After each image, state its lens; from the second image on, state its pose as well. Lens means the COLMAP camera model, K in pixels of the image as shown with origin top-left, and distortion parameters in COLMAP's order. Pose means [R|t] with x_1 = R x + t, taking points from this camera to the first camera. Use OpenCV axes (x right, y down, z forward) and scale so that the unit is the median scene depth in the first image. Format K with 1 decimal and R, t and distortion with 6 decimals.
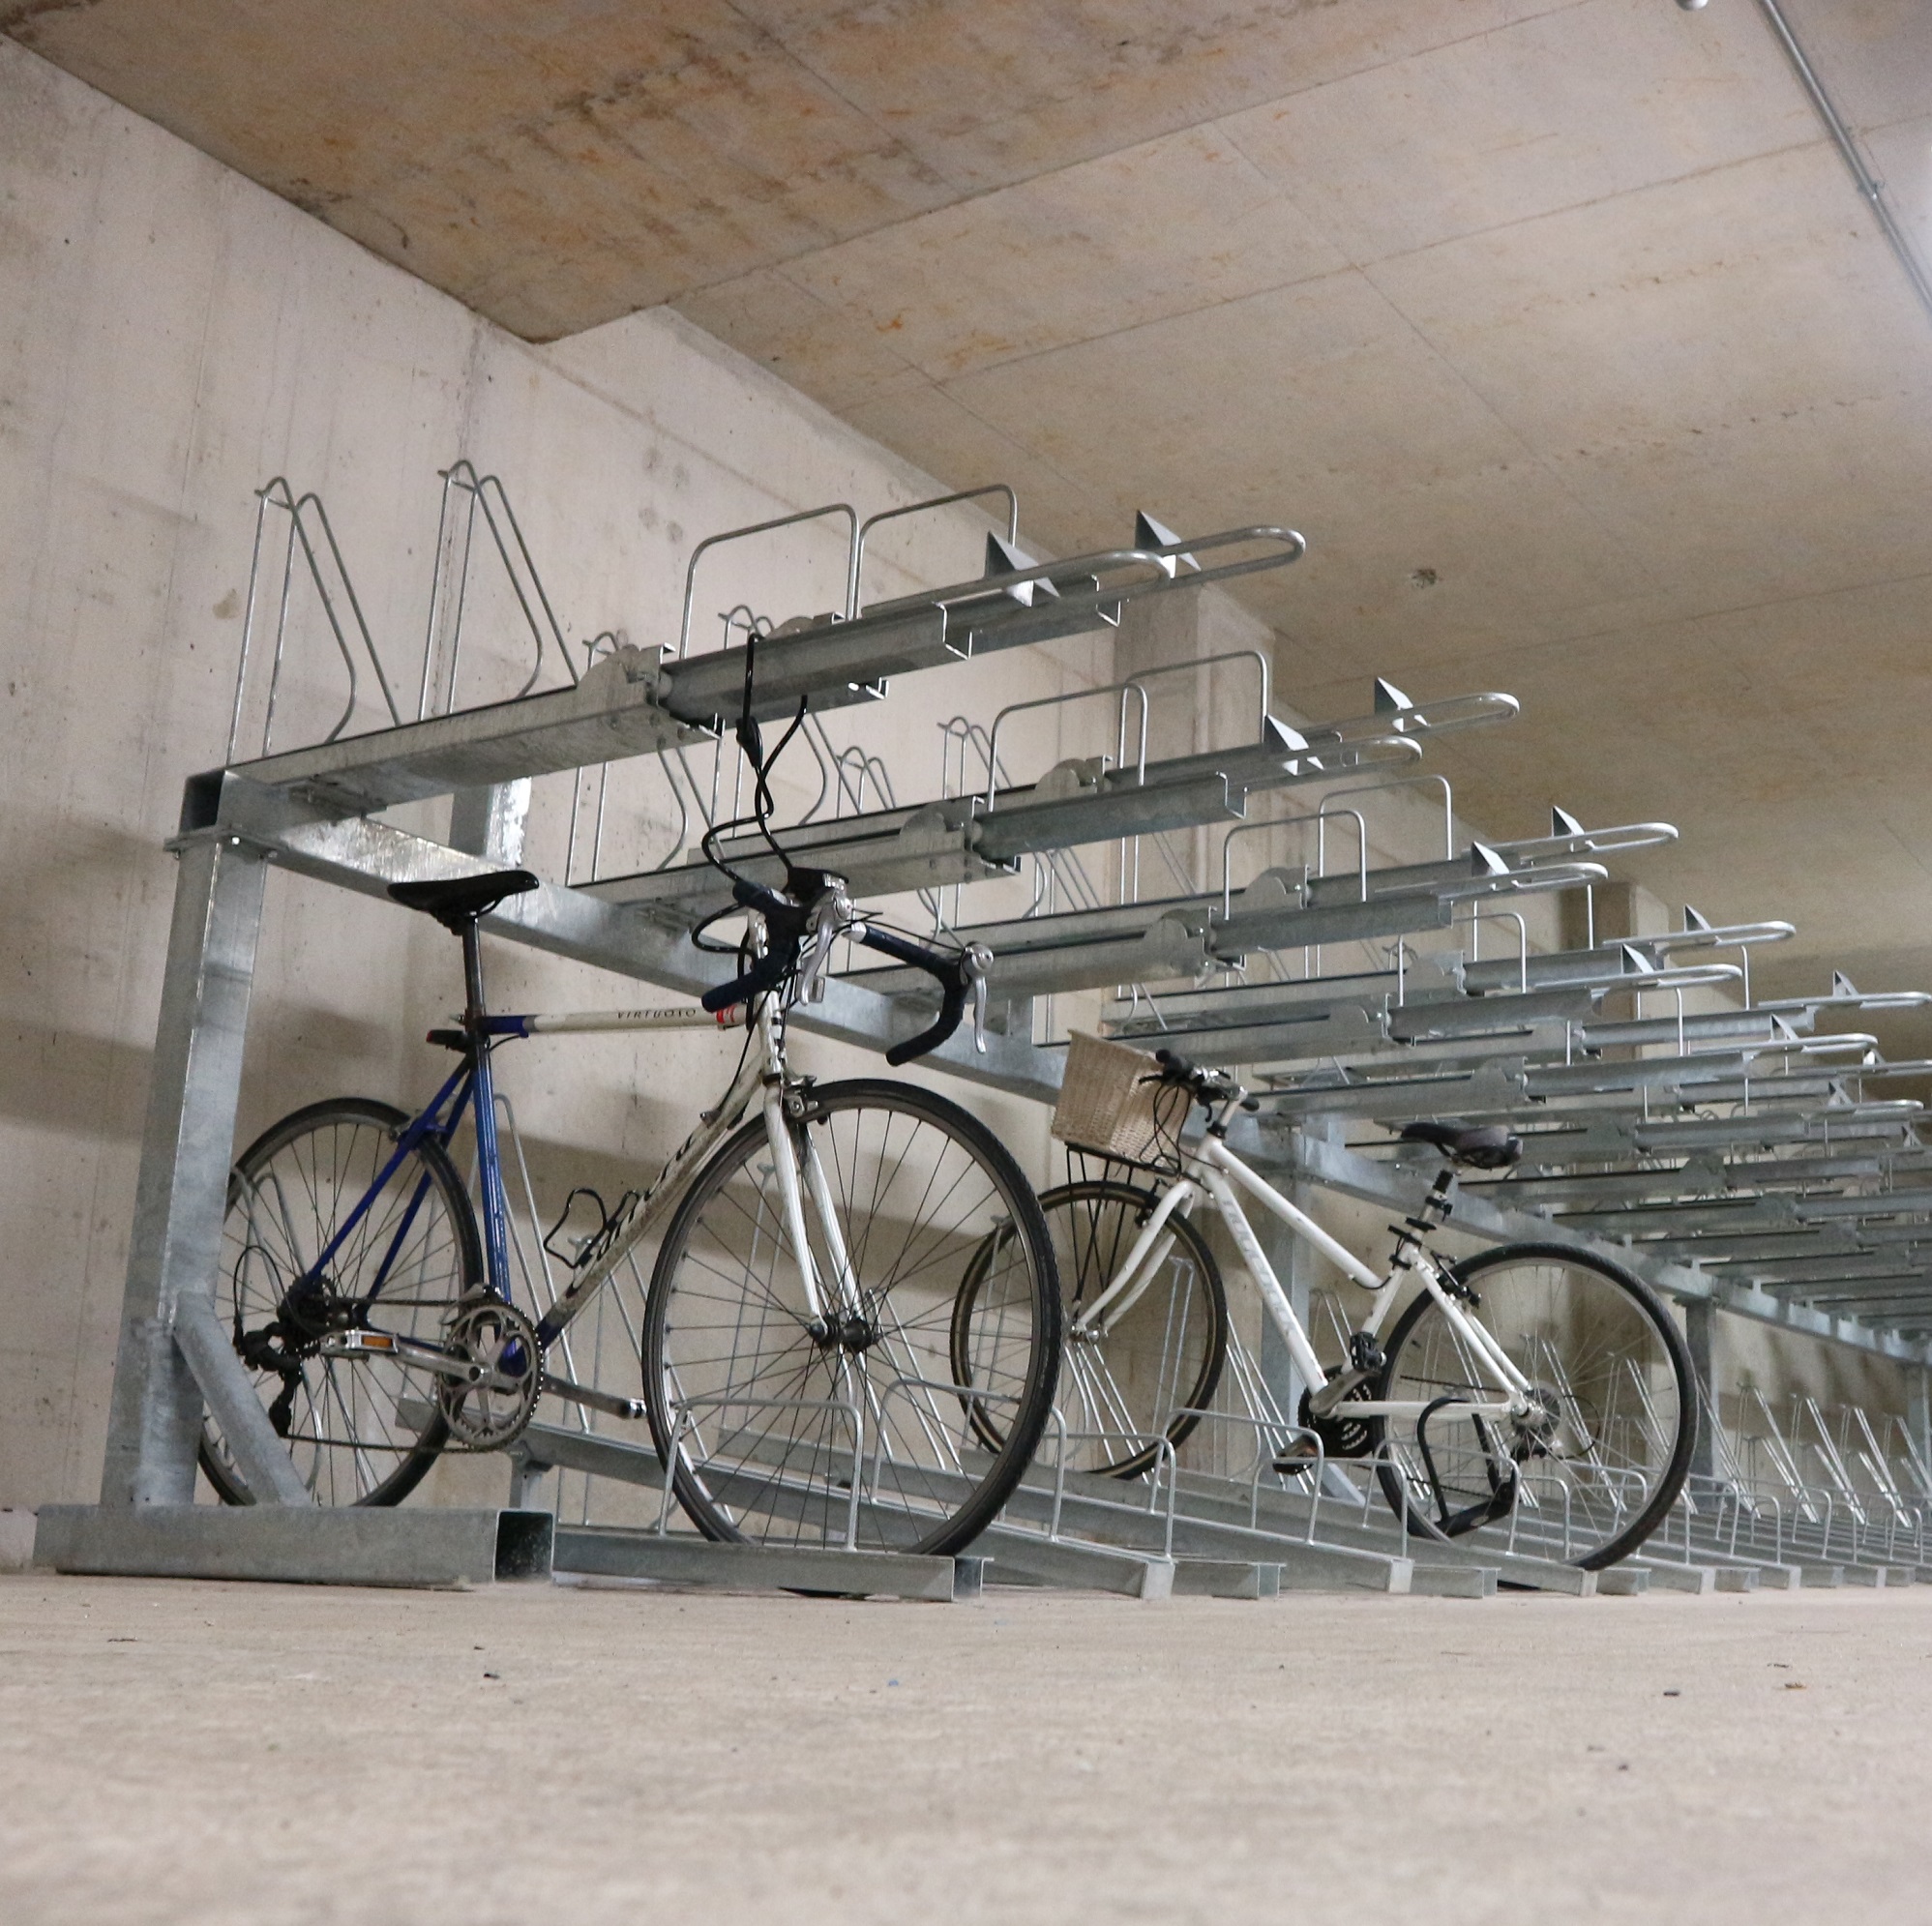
lens RADIAL K [[2376.7, 0, 1181.4], [0, 2376.7, 964.9], [0, 0, 1]] dist [-0.078443, -0.013963]
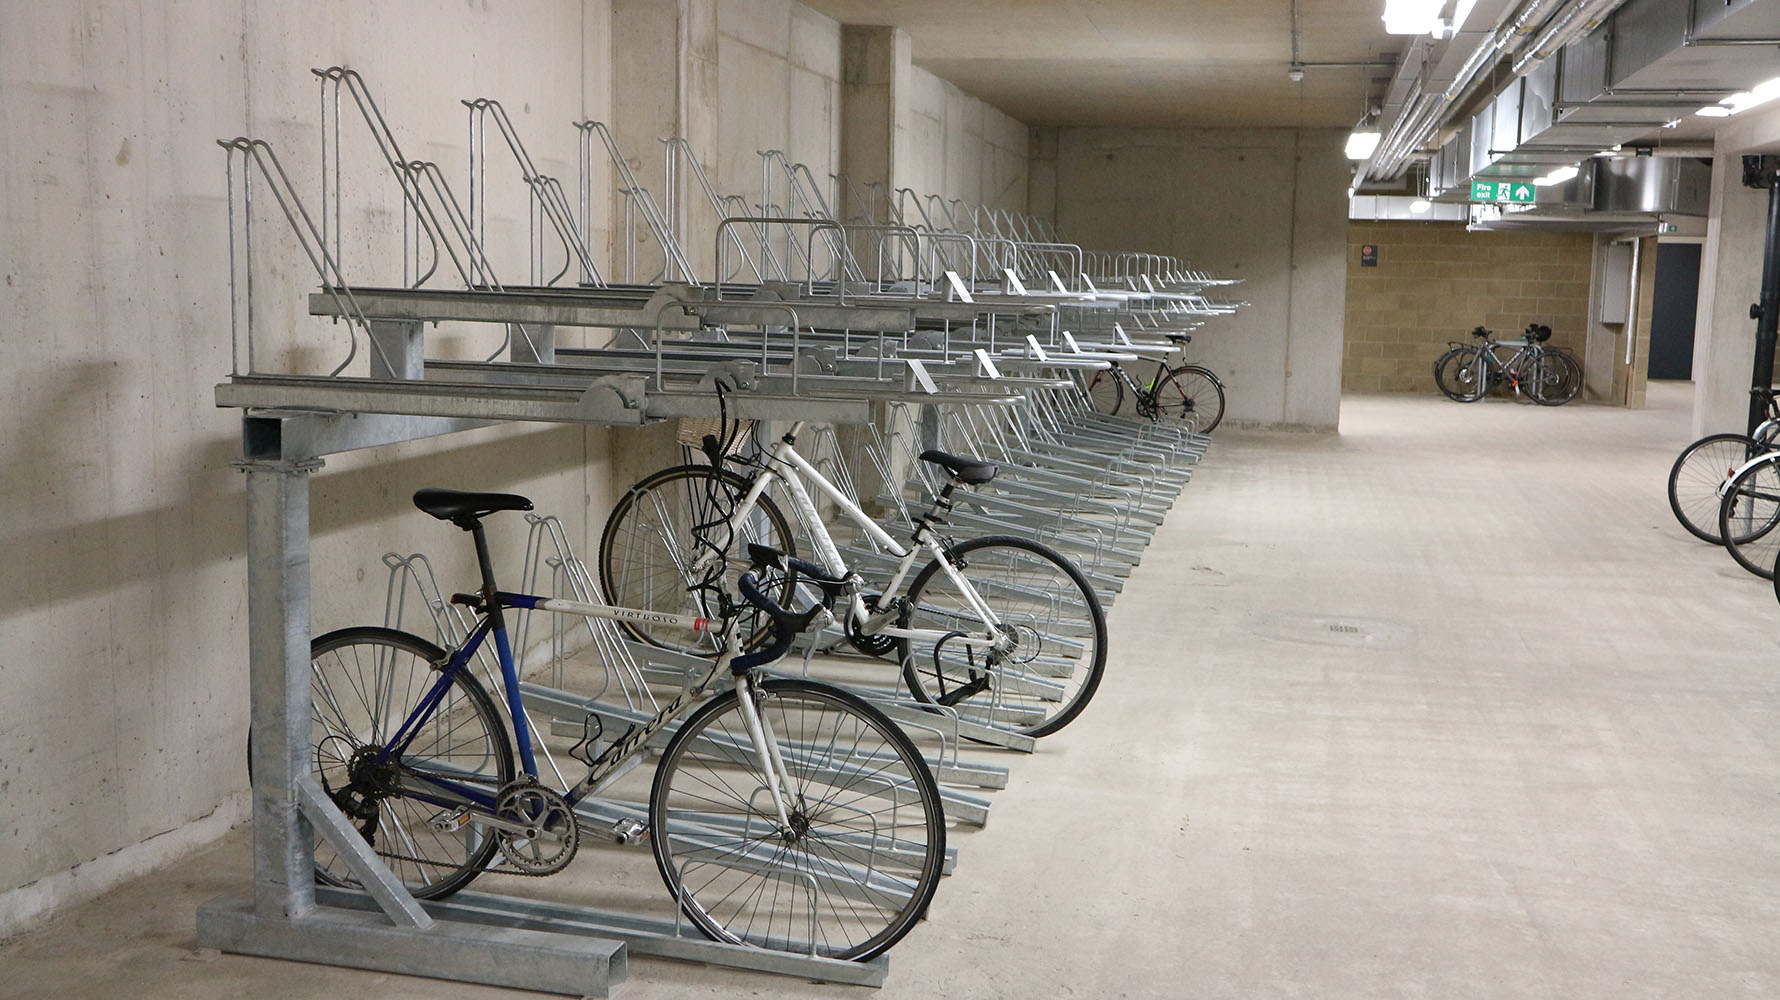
lens RADIAL K [[1792.2, 0, 890.0], [0, 1792.2, 500.0], [0, 0, 1]] dist [-0.004290, 0.035737]
pose [[0.954999, -0.036058, 0.294411, -0.304069], [-0.075308, 0.930581, 0.358256, -0.358772], [-0.286891, -0.364305, 0.885988, -0.050353]]
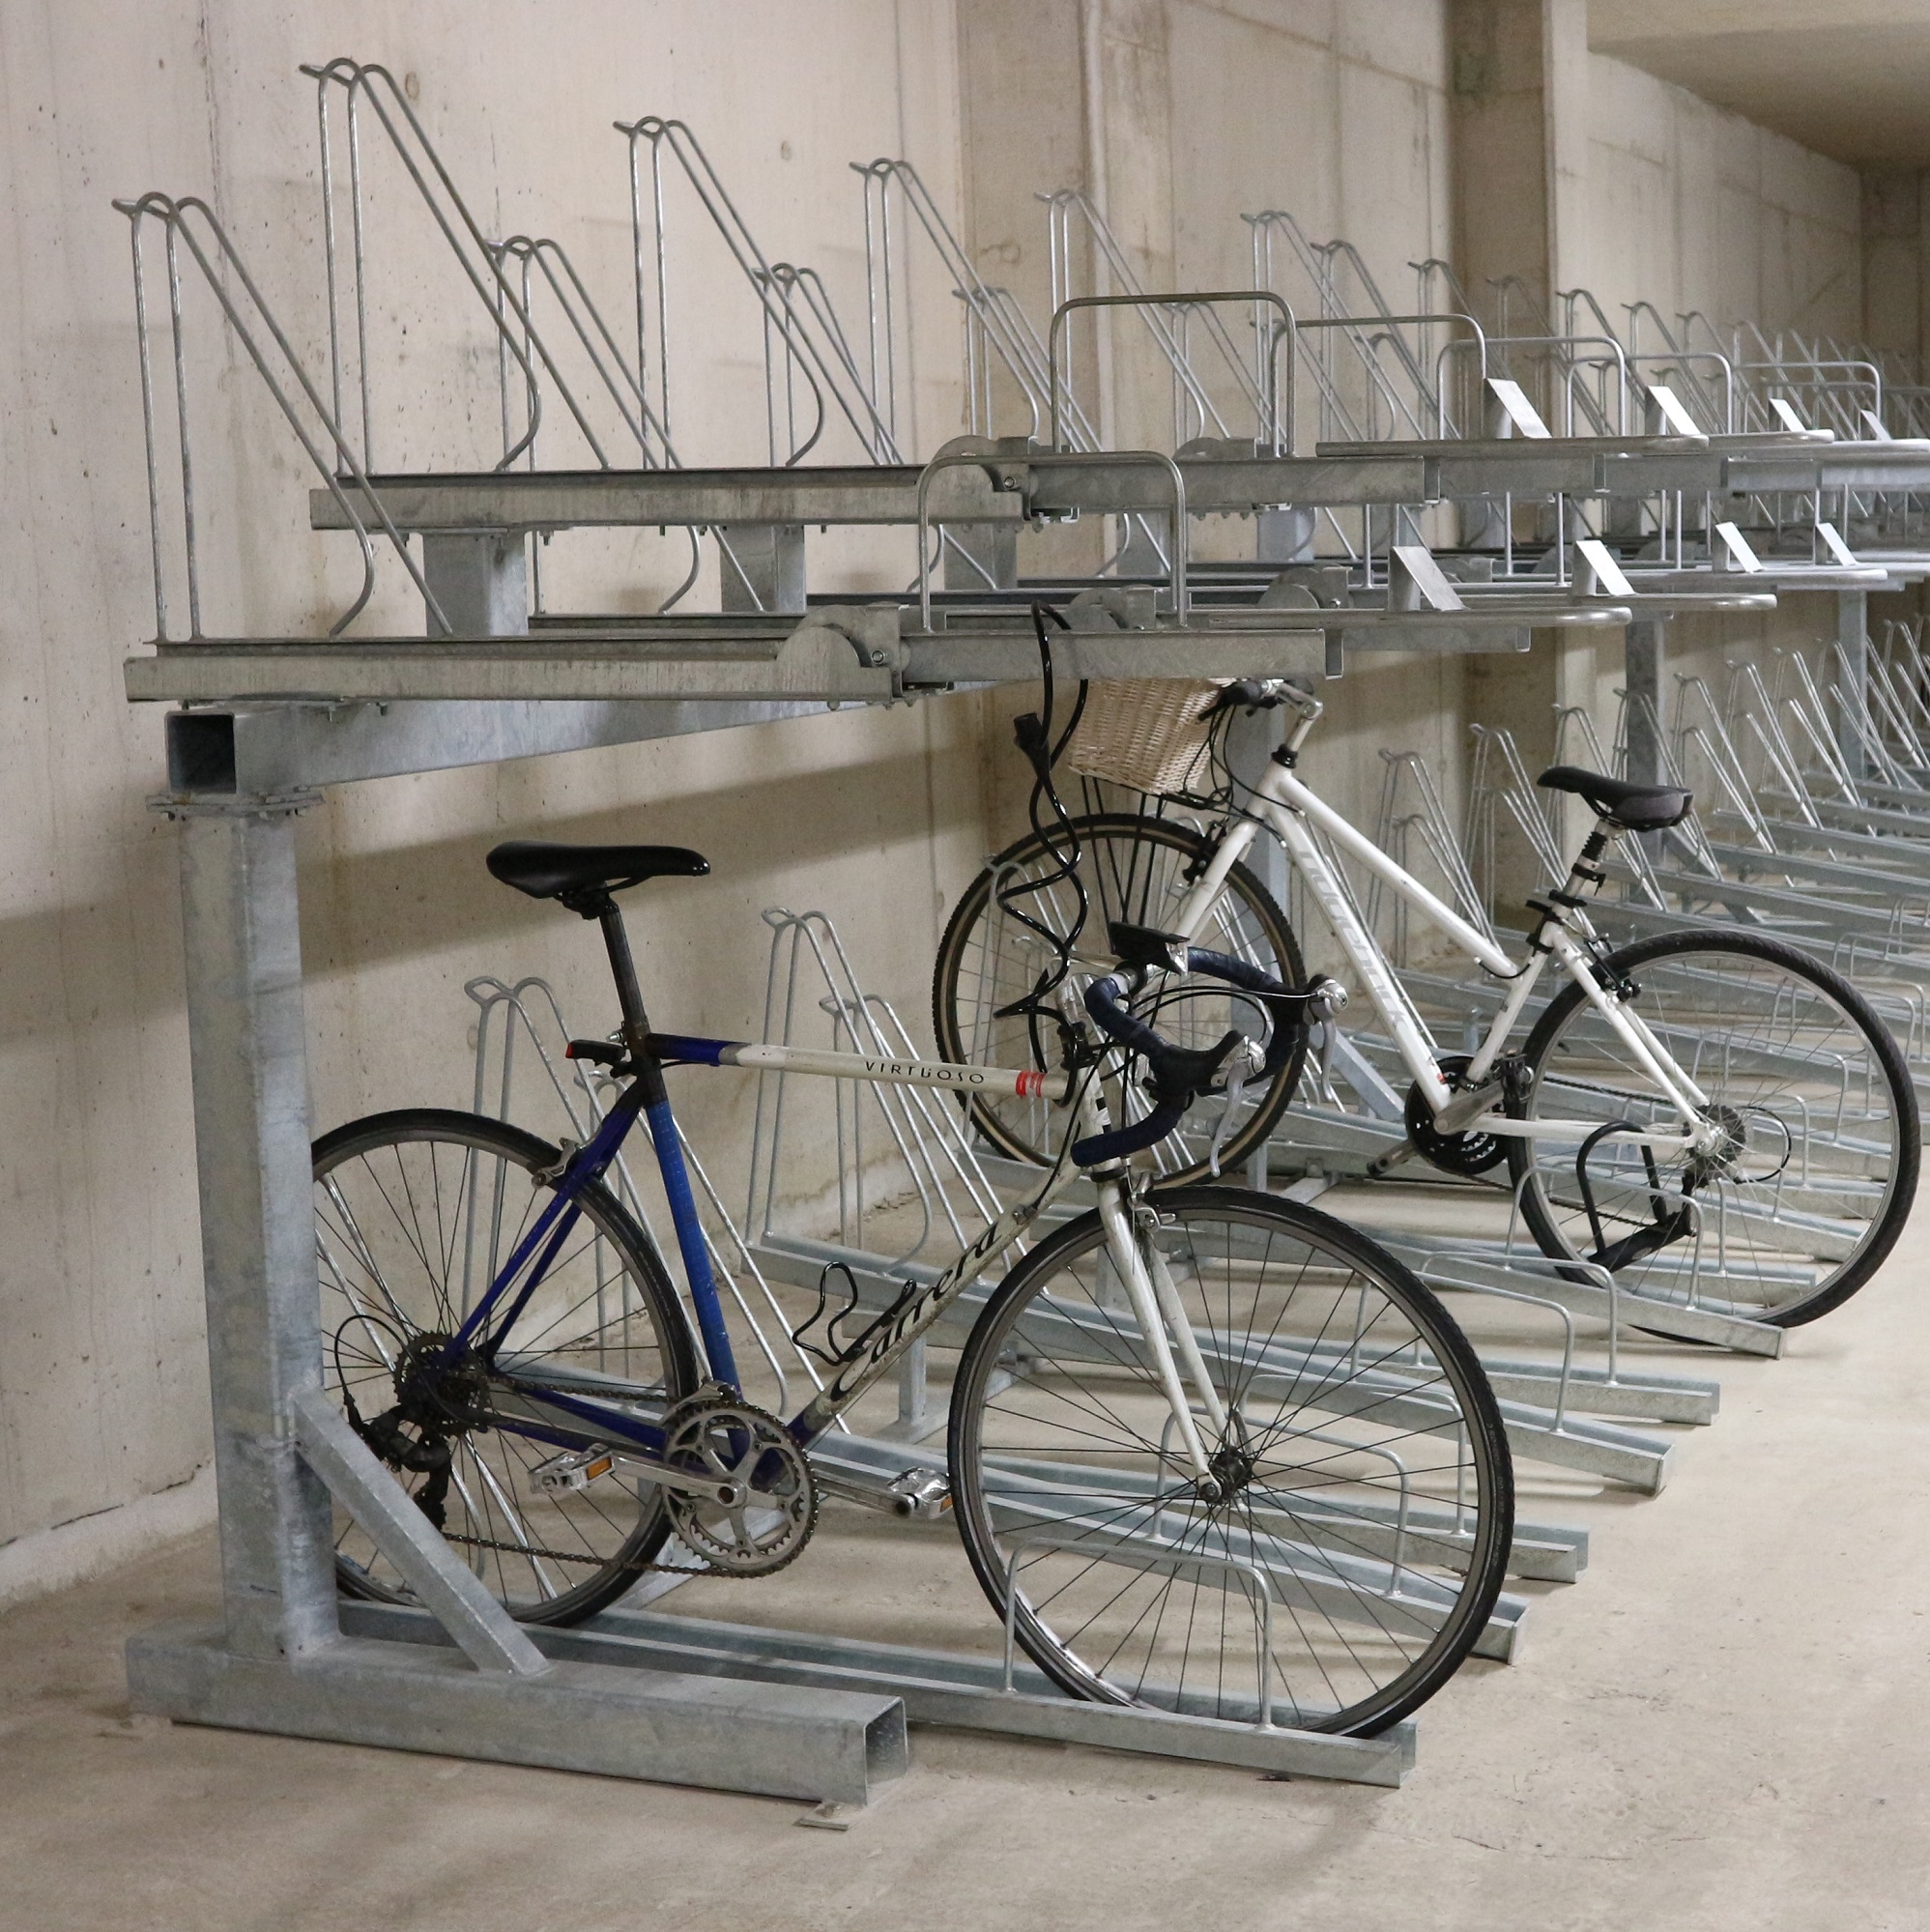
lens RADIAL K [[3465.2, 0, 1251.4], [0, 3465.2, 956.3], [0, 0, 1]] dist [-0.020481, 0.000990]
pose [[0.981931, -0.065681, 0.177474, -0.234799], [-0.003823, 0.930759, 0.365612, -0.331084], [-0.189199, -0.359684, 0.913691, -0.066785]]
